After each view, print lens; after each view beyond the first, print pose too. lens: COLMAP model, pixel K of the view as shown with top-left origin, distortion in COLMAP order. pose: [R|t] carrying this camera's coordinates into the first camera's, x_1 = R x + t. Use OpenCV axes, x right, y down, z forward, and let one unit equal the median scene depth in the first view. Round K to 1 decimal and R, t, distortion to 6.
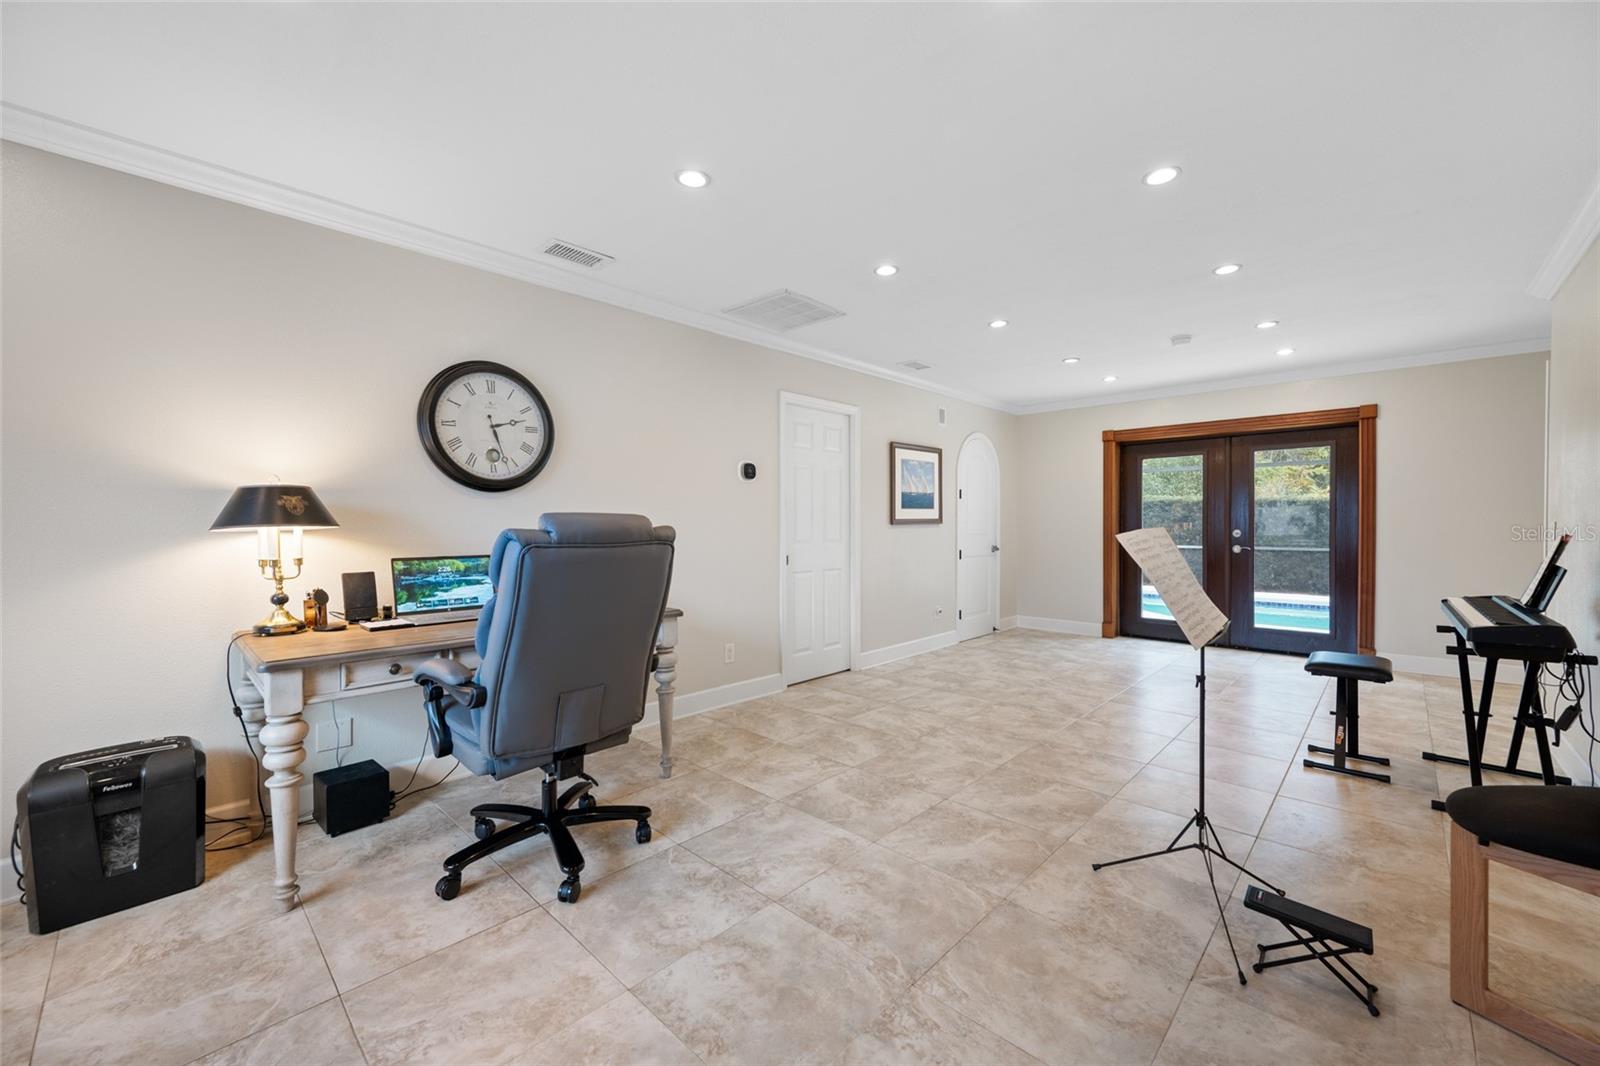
lens RADIAL K [[628.6, 0, 804.8], [0, 628.6, 529.3], [0, 0, 1]] dist [-0.001172, -0.000202]
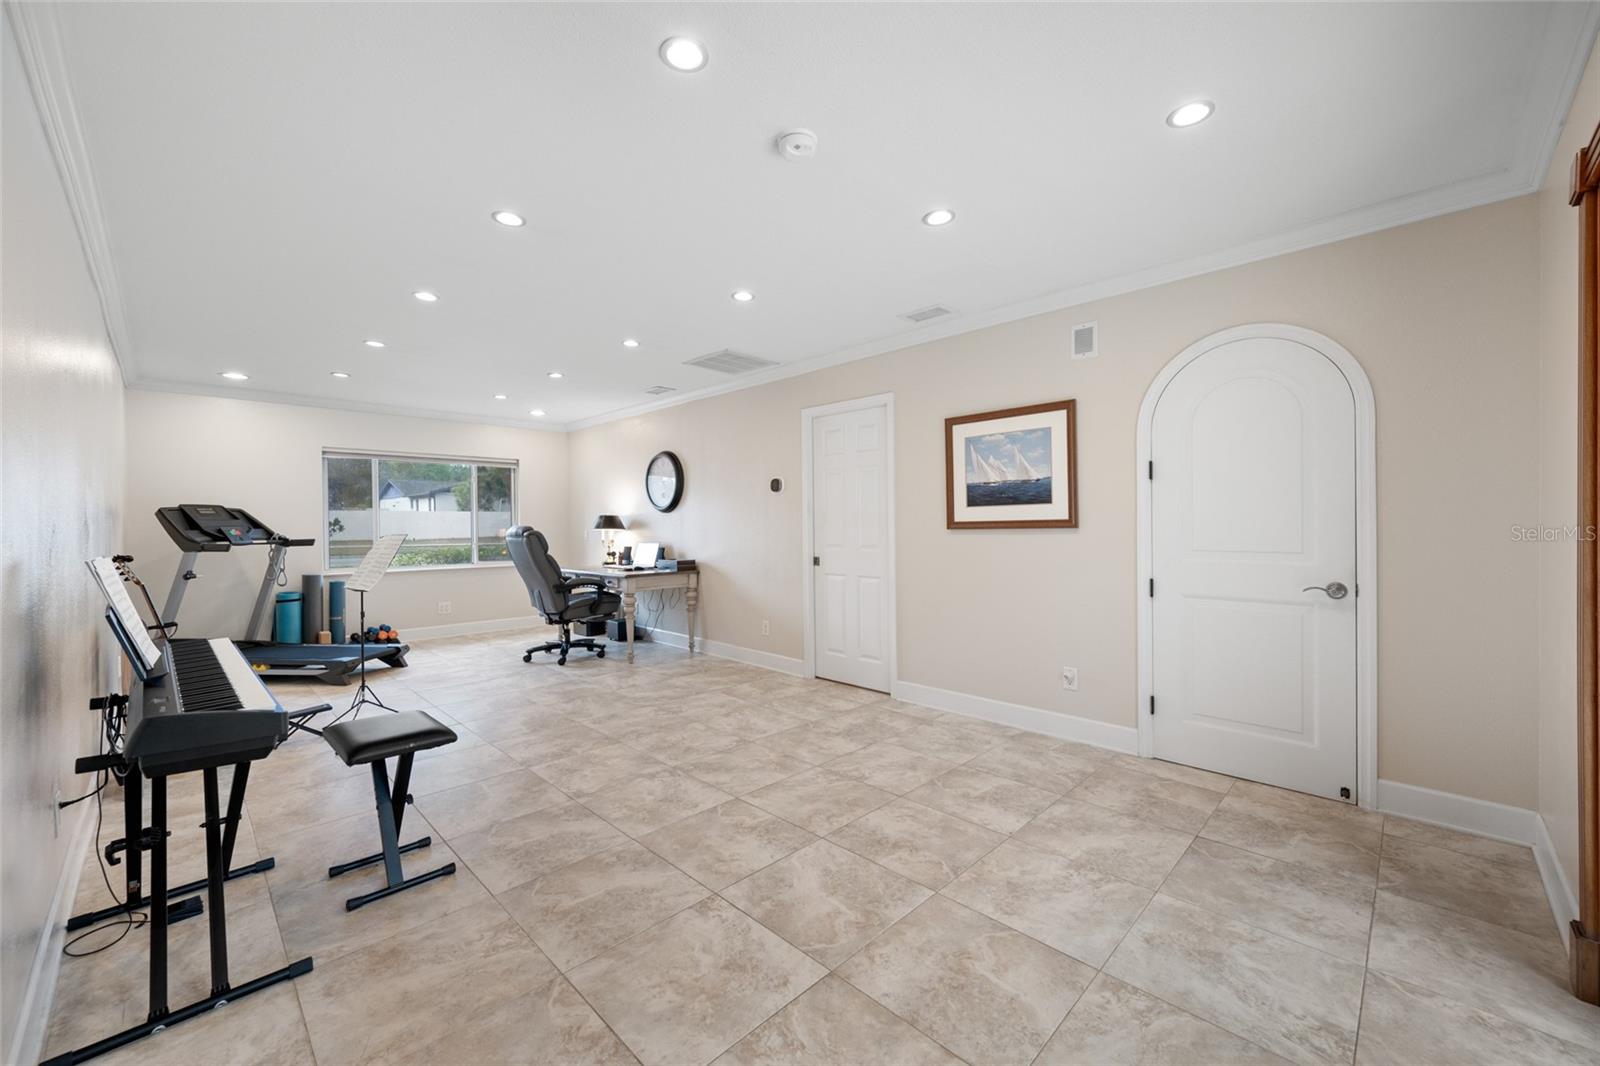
lens RADIAL K [[628.6, 0, 804.9], [0, 628.6, 527.8], [0, 0, 1]] dist [-0.001172, -0.000202]
pose [[-0.015356, 0.005334, -0.999868, 1.180414], [-0.002635, 0.999982, 0.005375, -0.016228], [0.999879, 0.002718, -0.015342, 1.112188]]
